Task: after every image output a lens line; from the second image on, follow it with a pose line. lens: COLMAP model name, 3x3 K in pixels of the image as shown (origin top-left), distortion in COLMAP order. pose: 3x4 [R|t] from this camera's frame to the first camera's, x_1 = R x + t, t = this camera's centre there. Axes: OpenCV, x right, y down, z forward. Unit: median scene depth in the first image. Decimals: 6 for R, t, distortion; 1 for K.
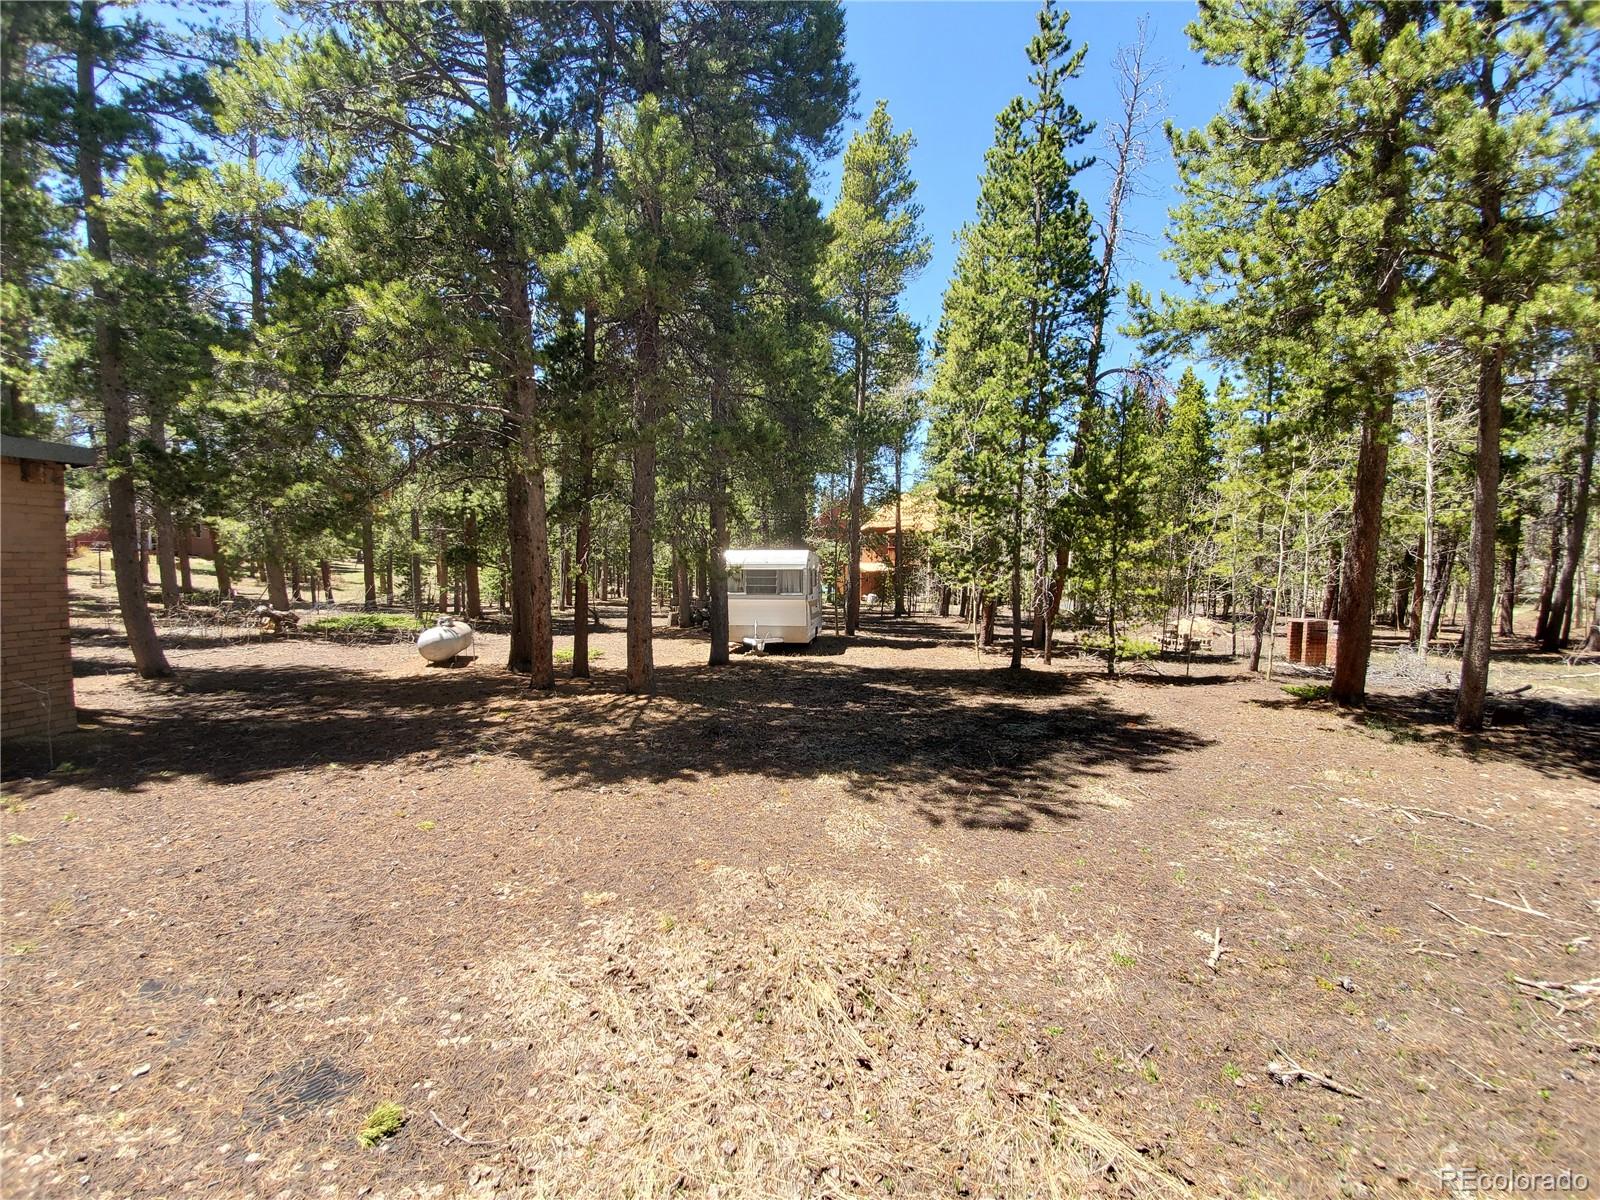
lens RADIAL K [[645.5, 0, 800.6], [0, 645.5, 595.3], [0, 0, 1]] dist [-0.002937, -0.001235]
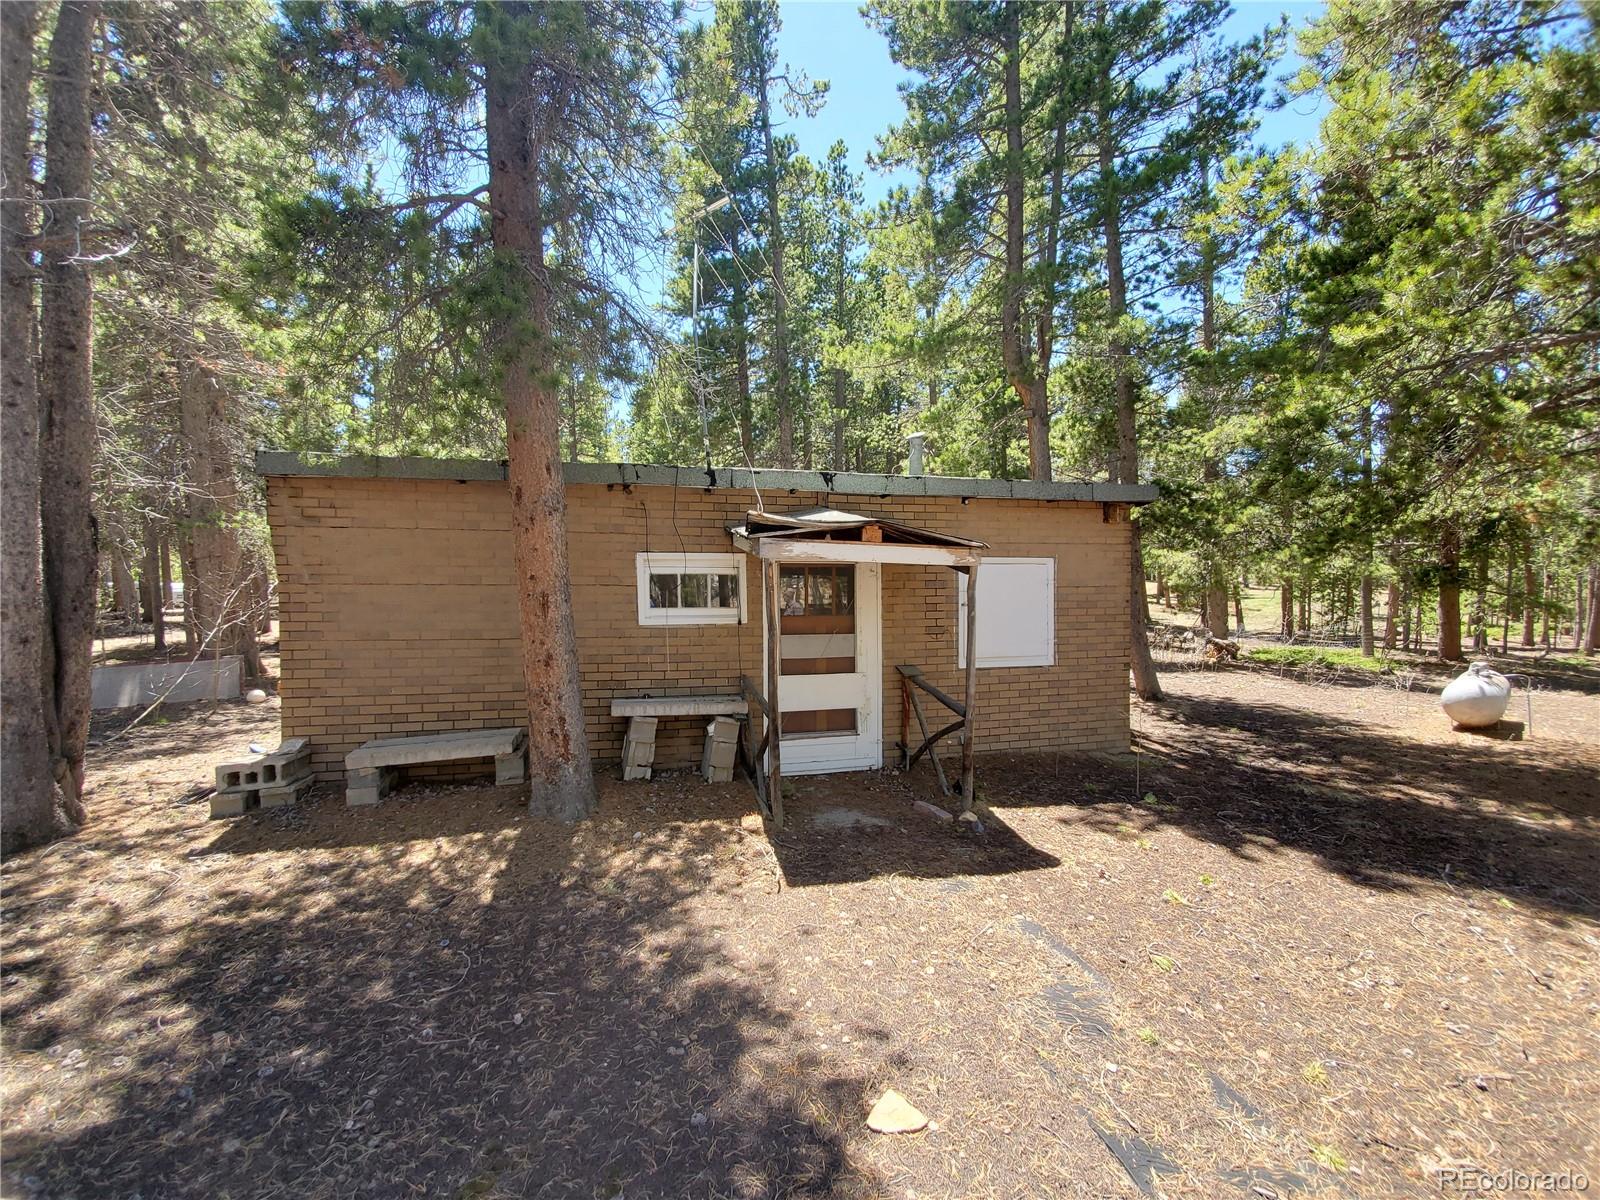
lens RADIAL K [[645.5, 0, 803.3], [0, 645.5, 599.8], [0, 0, 1]] dist [-0.002937, -0.001235]
pose [[0.399729, 0.002562, -0.916630, -0.207167], [-0.032306, 0.999414, -0.011295, -0.003109], [0.916064, 0.034127, 0.399577, 0.046473]]
